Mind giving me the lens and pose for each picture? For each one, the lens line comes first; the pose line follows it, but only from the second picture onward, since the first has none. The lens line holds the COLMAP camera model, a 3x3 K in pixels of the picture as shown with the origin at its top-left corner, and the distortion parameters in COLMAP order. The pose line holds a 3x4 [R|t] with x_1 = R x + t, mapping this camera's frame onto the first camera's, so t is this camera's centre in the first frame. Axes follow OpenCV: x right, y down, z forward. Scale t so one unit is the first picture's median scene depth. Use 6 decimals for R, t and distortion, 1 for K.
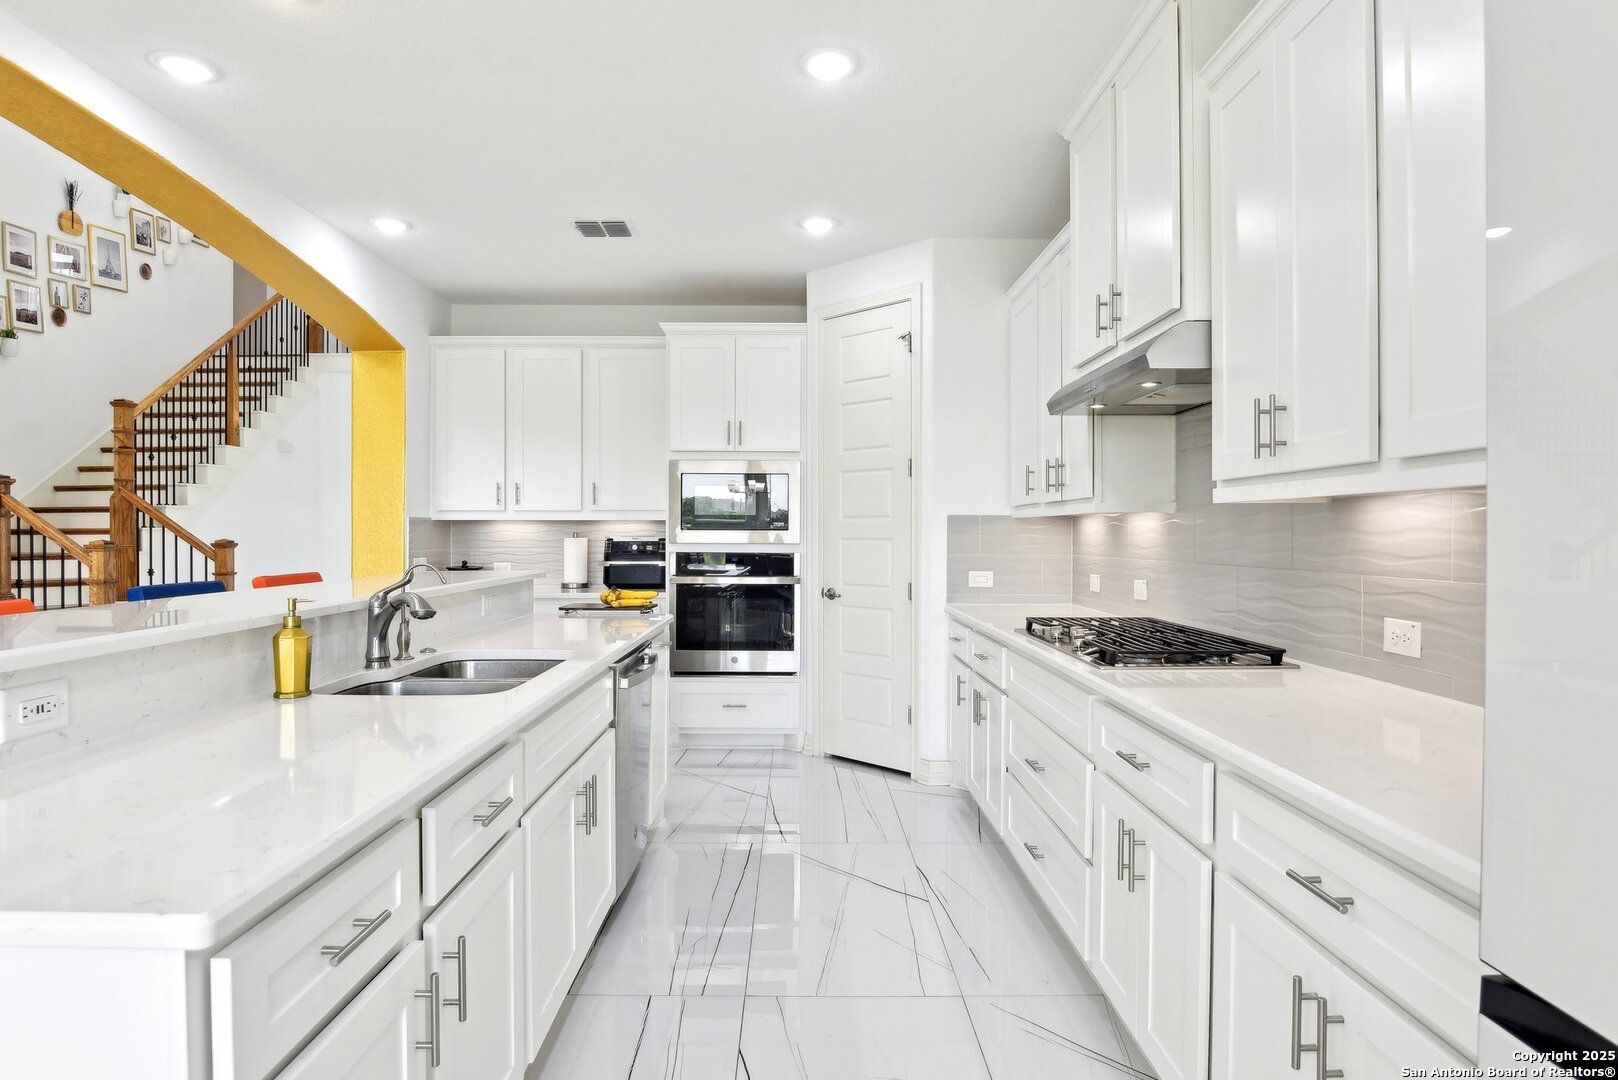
lens RADIAL K [[888.1, 0, 806.5], [0, 888.1, 540.5], [0, 0, 1]] dist [-0.011904, -0.009746]
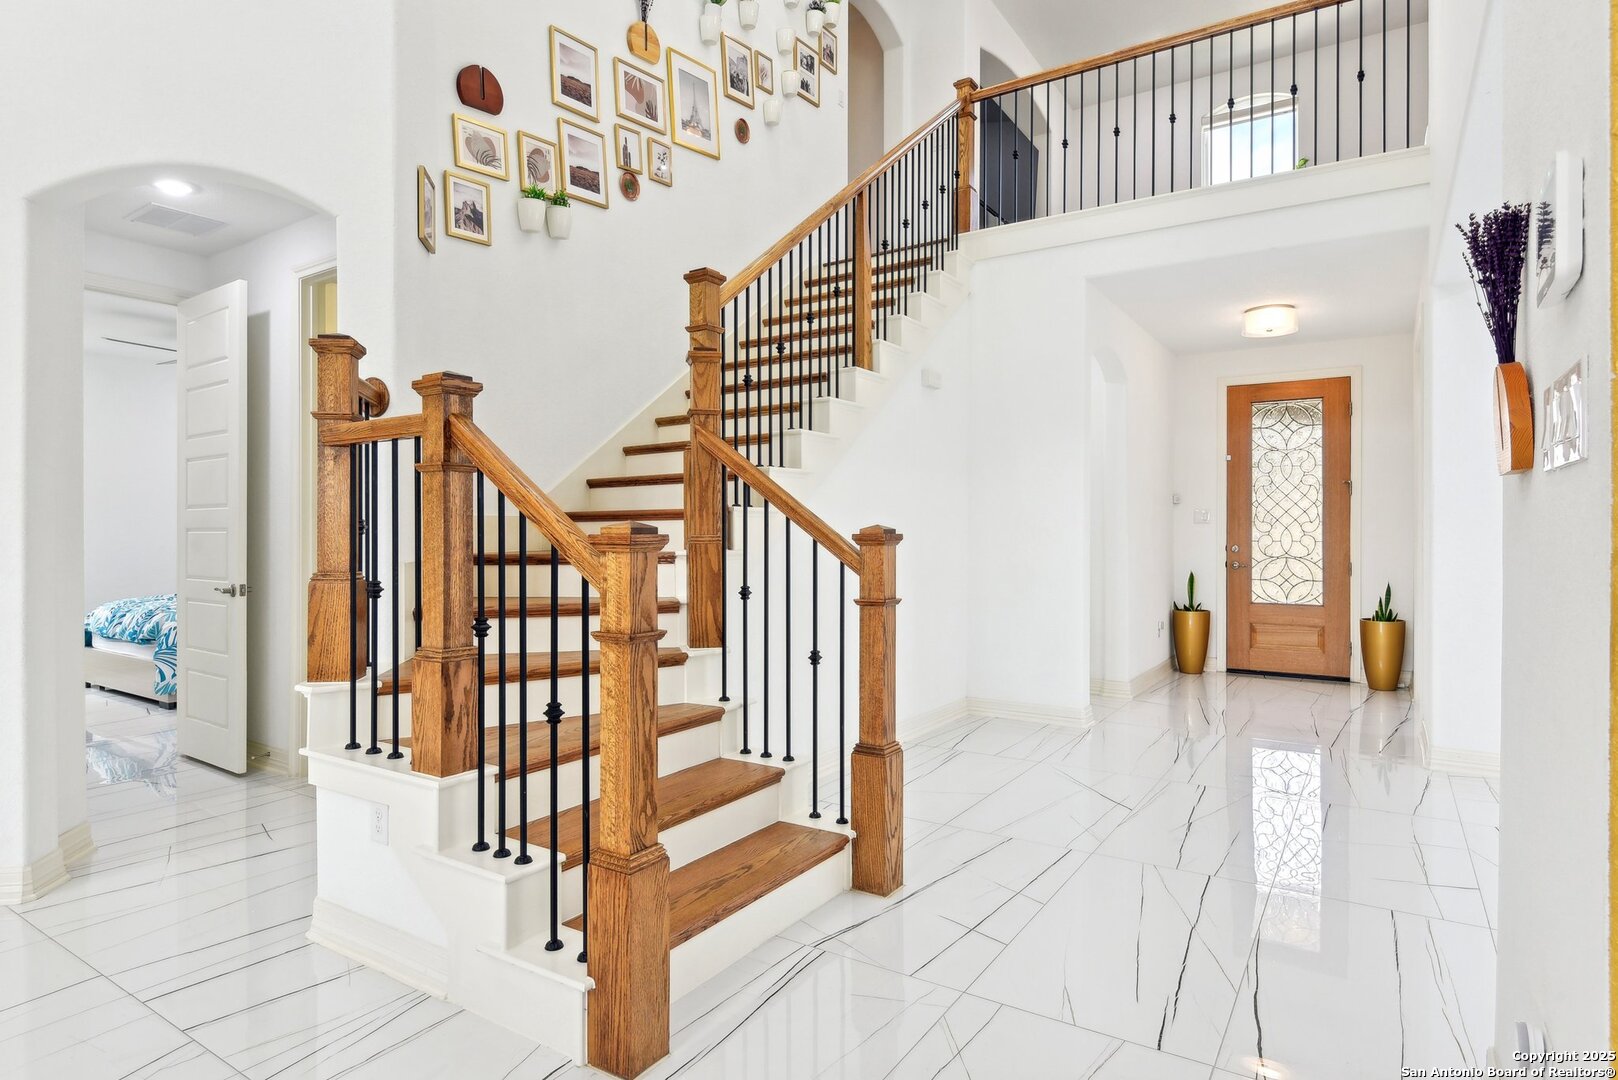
lens RADIAL K [[888.1, 0, 817.6], [0, 888.1, 538.8], [0, 0, 1]] dist [-0.011904, -0.009746]
pose [[0.841325, -0.000411, -0.540529, -0.620125], [-0.001049, 0.999997, -0.002393, 0.009341], [0.540529, 0.002581, 0.841322, 0.845844]]
